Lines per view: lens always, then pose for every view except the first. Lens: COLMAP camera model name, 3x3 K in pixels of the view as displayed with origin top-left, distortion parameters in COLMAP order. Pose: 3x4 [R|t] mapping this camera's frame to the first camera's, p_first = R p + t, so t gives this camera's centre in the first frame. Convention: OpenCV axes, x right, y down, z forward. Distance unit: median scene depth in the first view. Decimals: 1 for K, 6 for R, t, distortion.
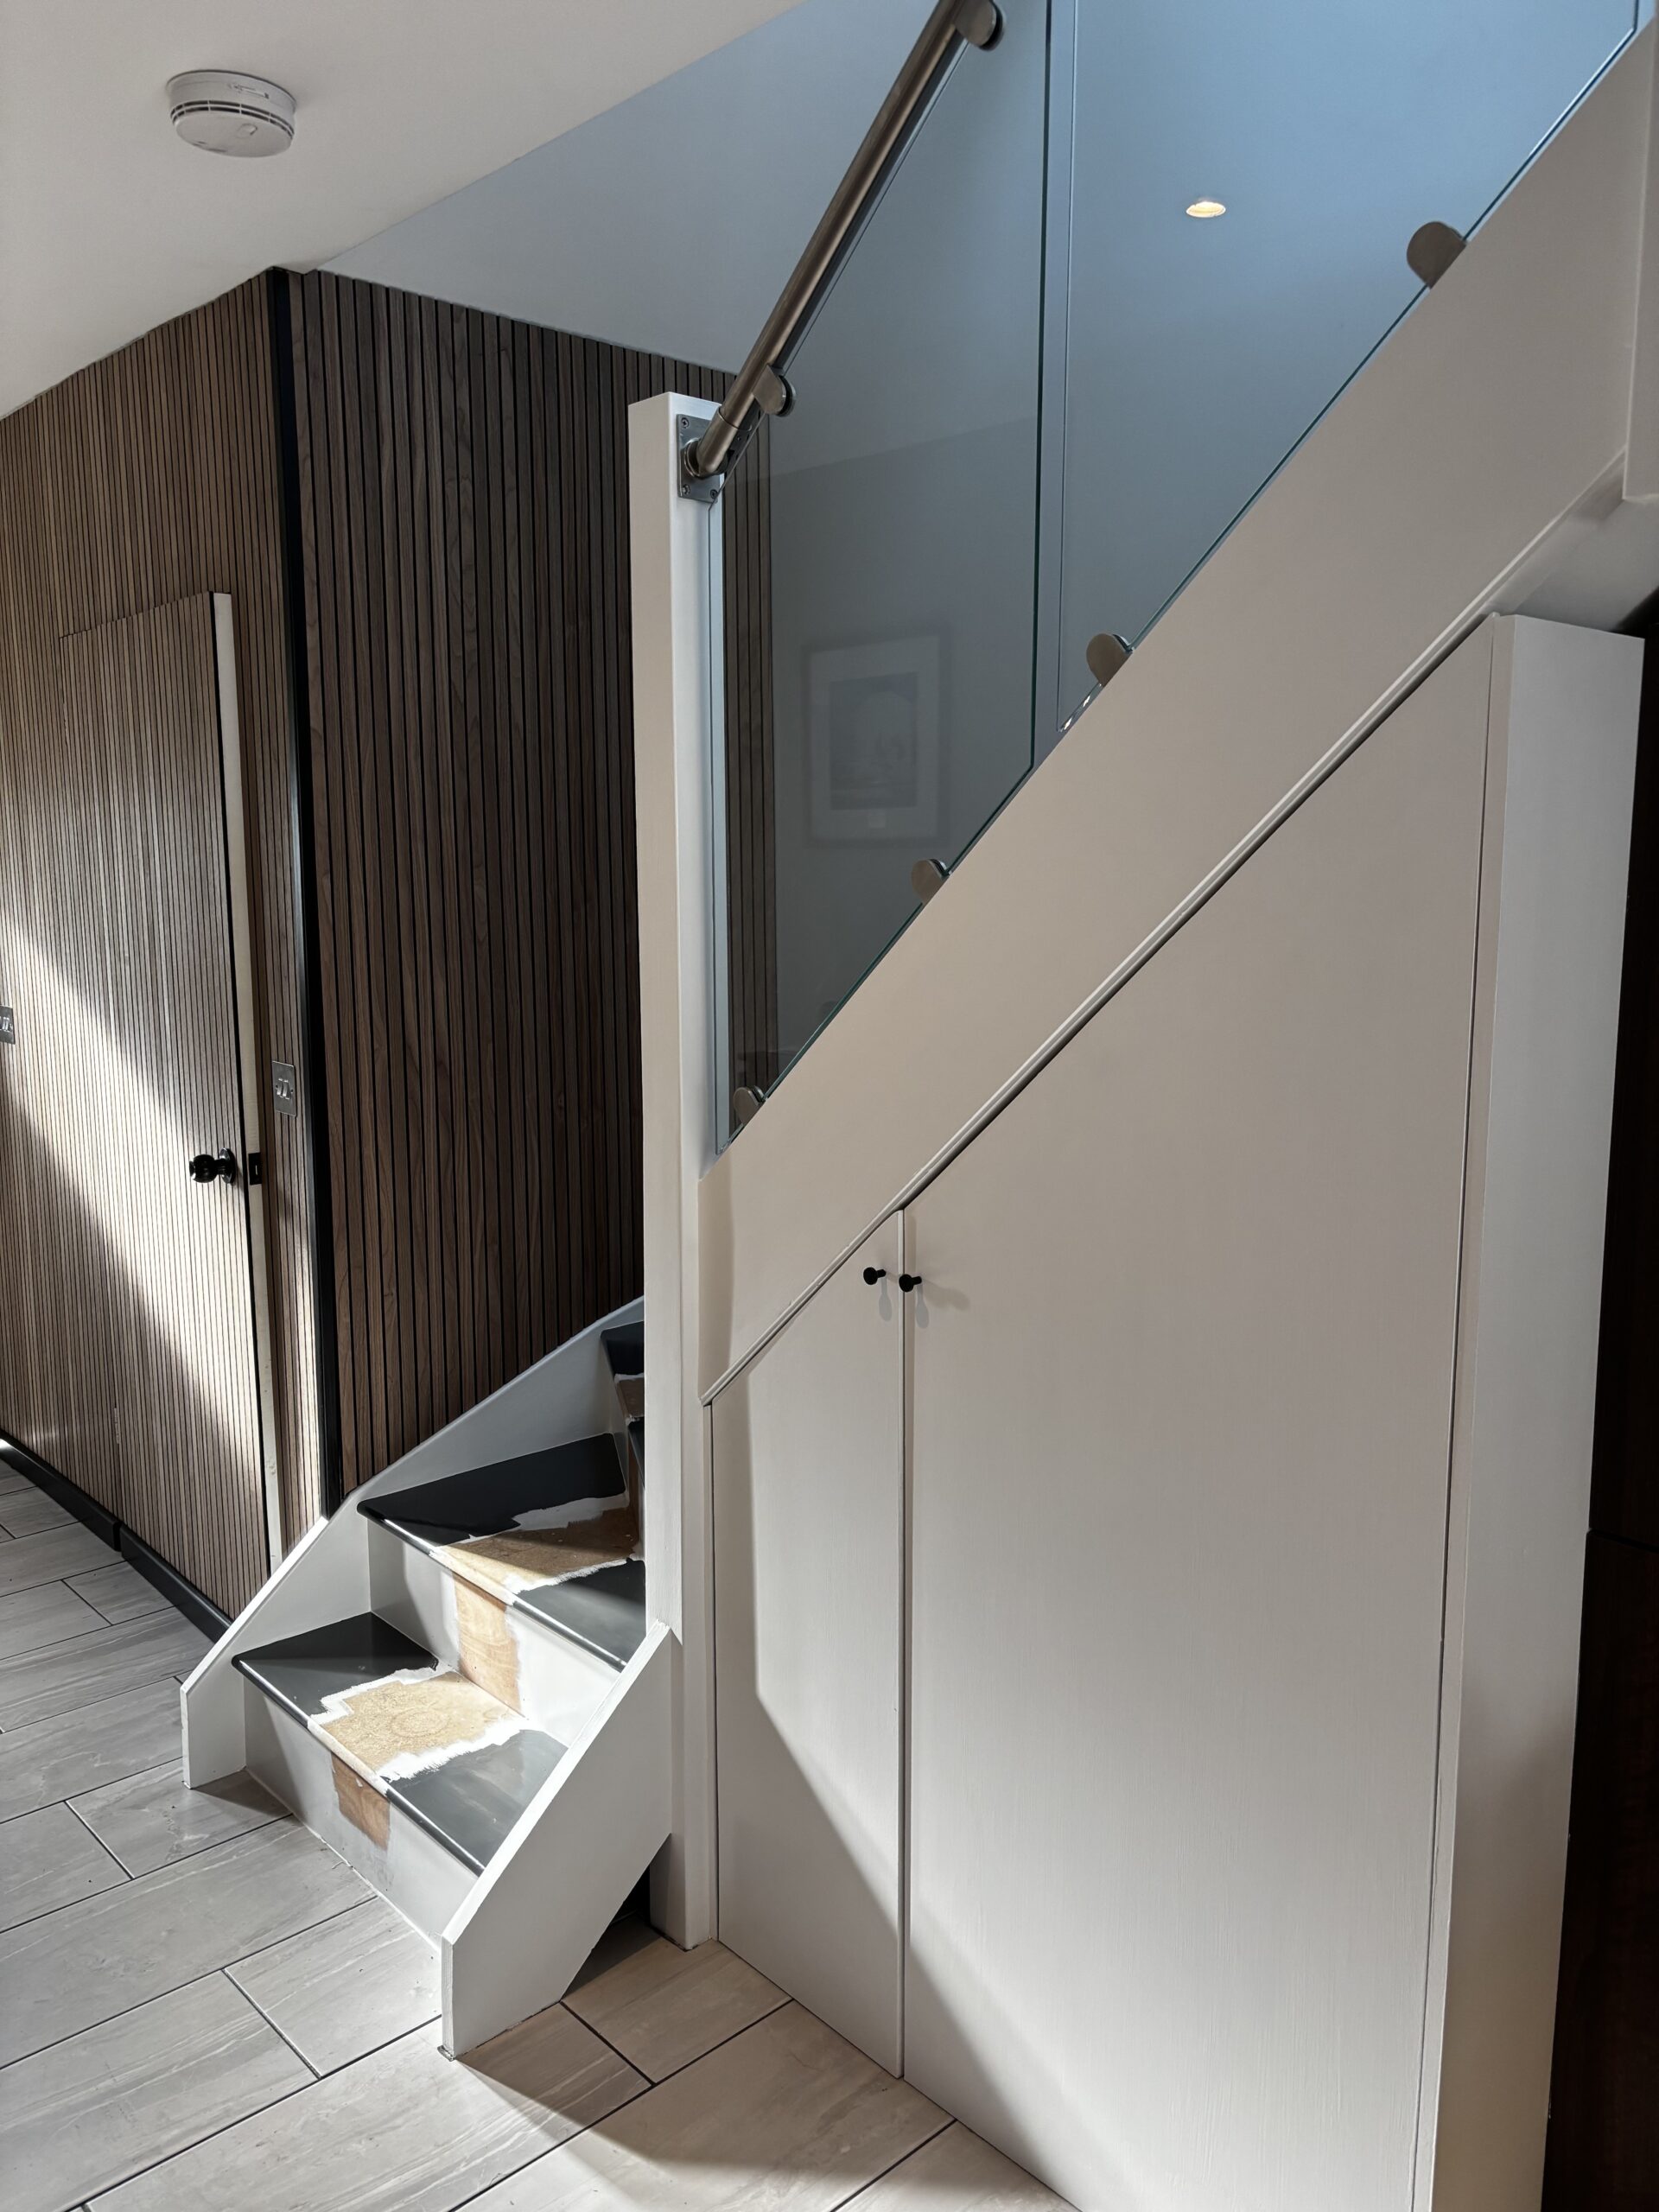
lens RADIAL K [[1669.4, 0, 825.6], [0, 1669.4, 1101.5], [0, 0, 1]] dist [0.032378, -0.027306]
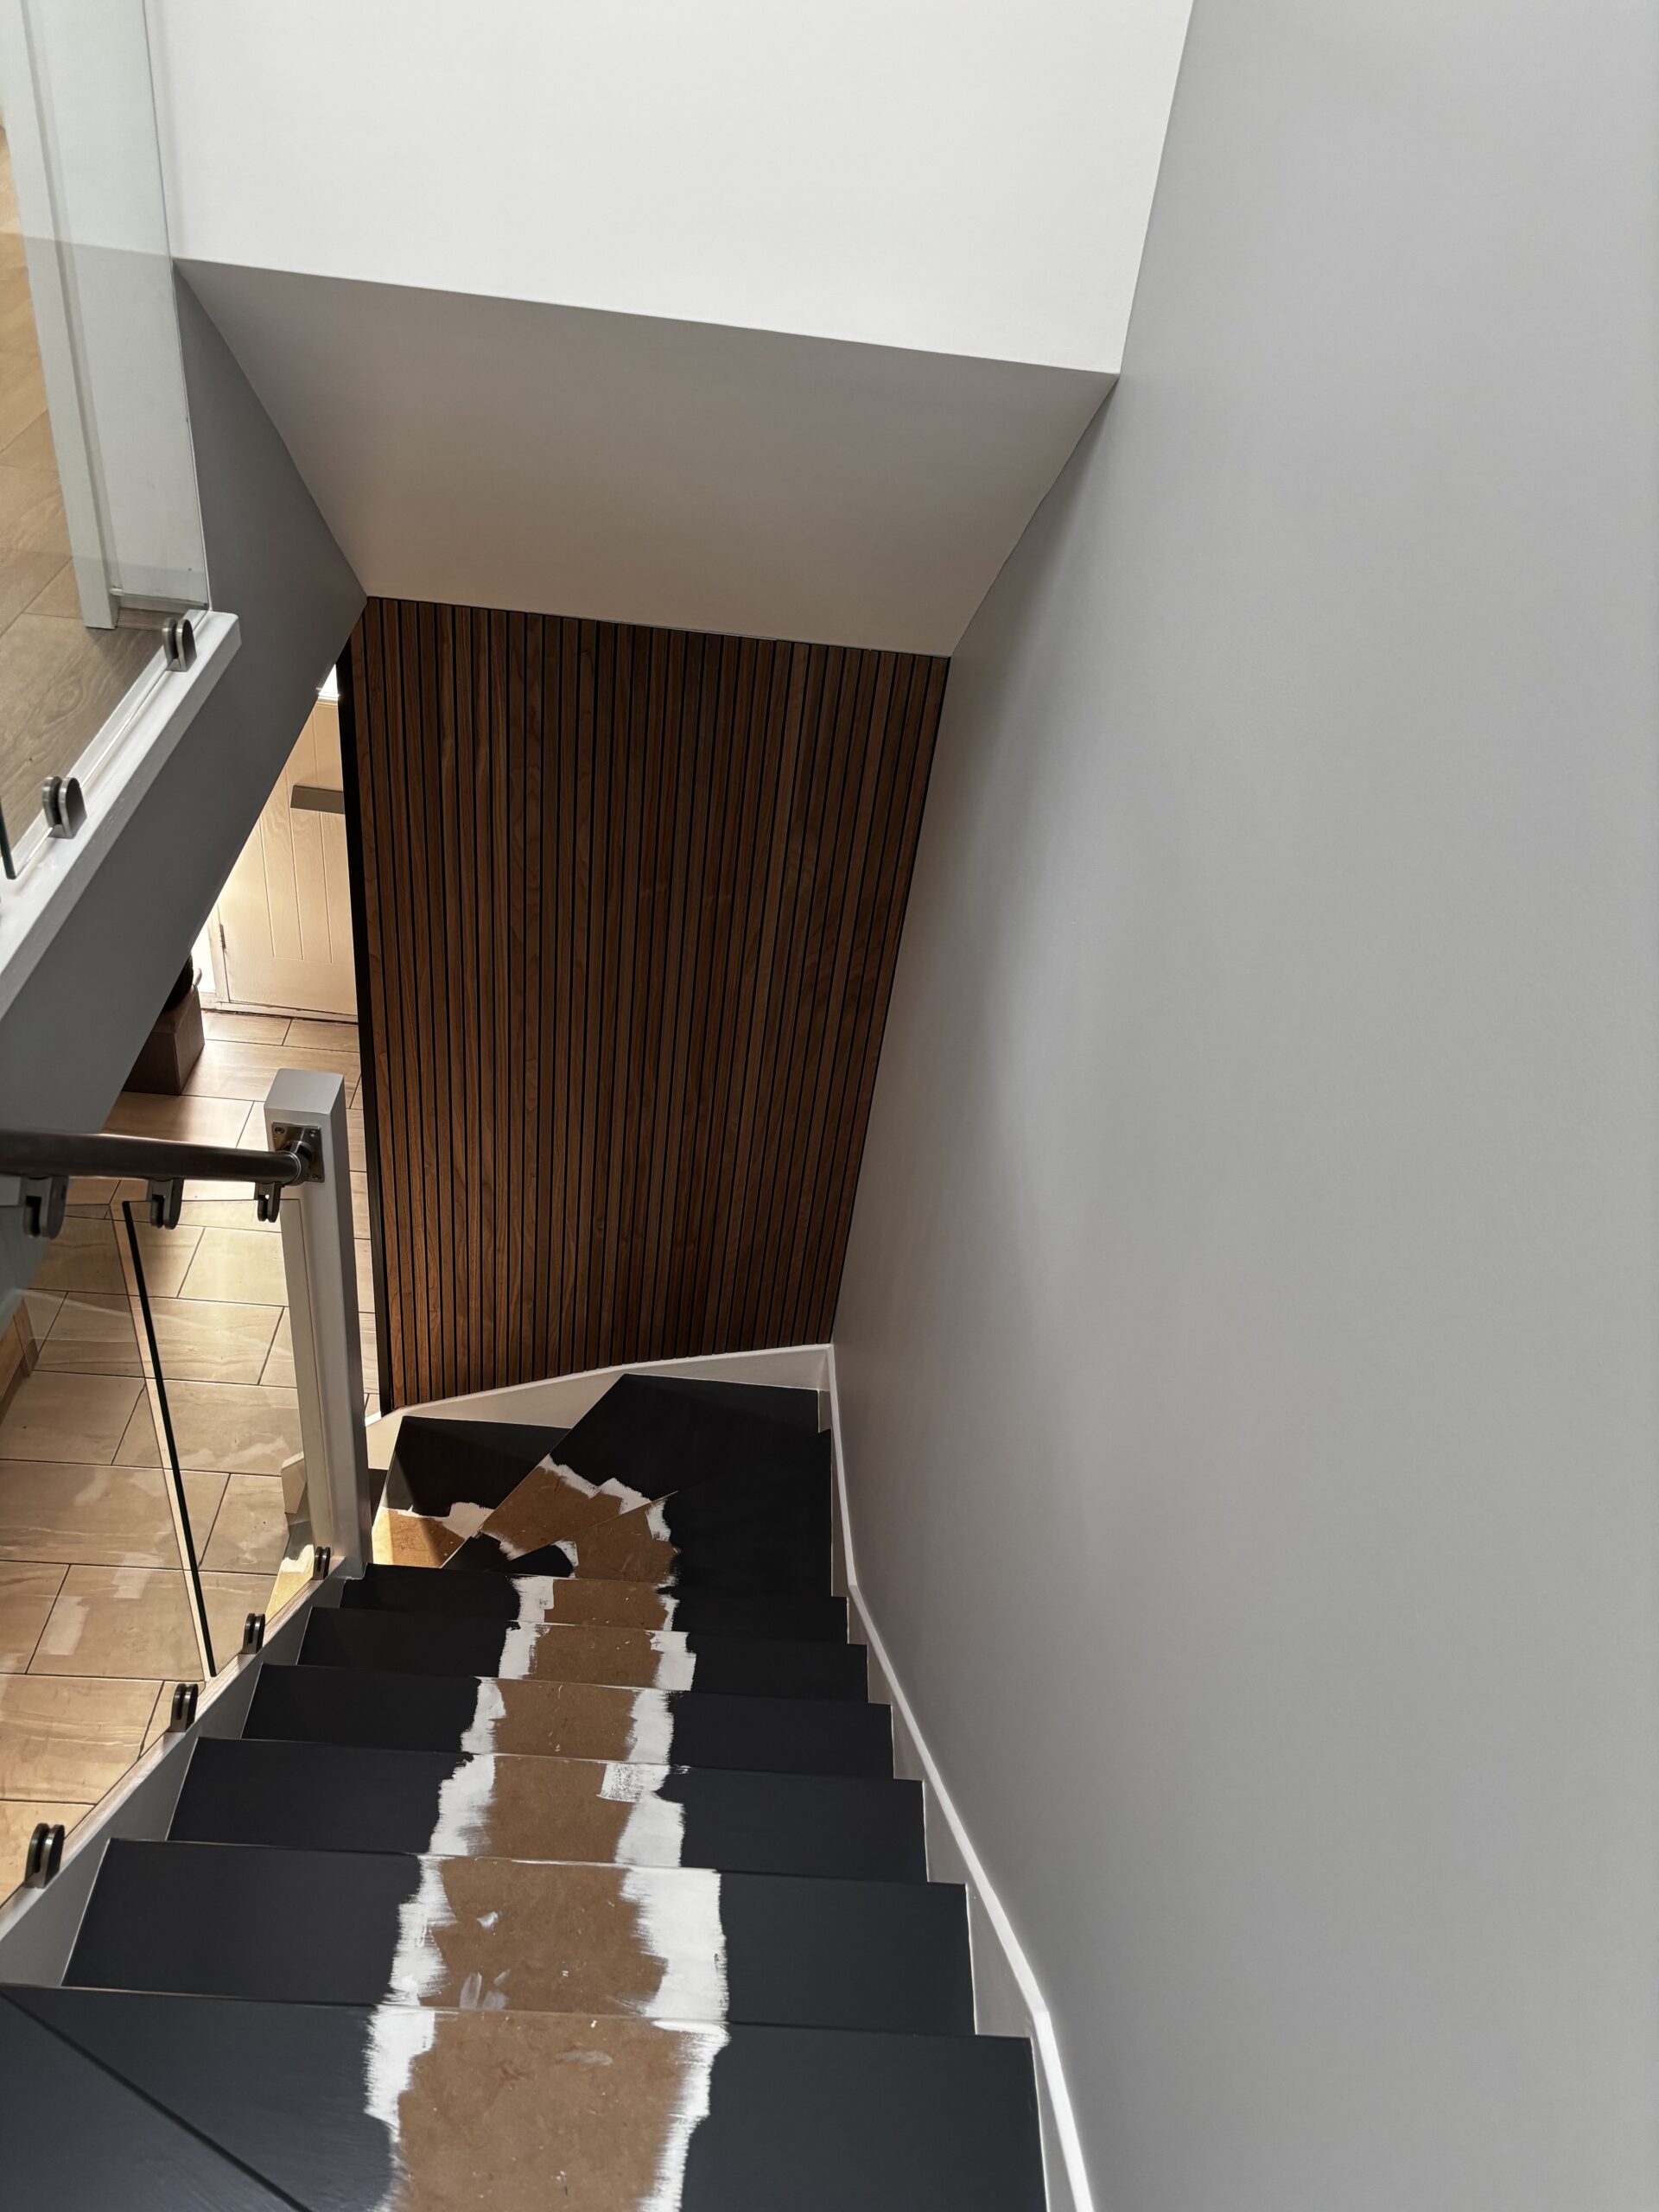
lens RADIAL K [[1669.4, 0, 820.4], [0, 1669.4, 1114.9], [0, 0, 1]] dist [0.032378, -0.027306]
pose [[0.739028, 0.497214, -0.454549, 0.474724], [-0.215330, 0.813680, 0.539961, -0.774703], [0.638334, -0.301168, 0.708398, 0.323132]]
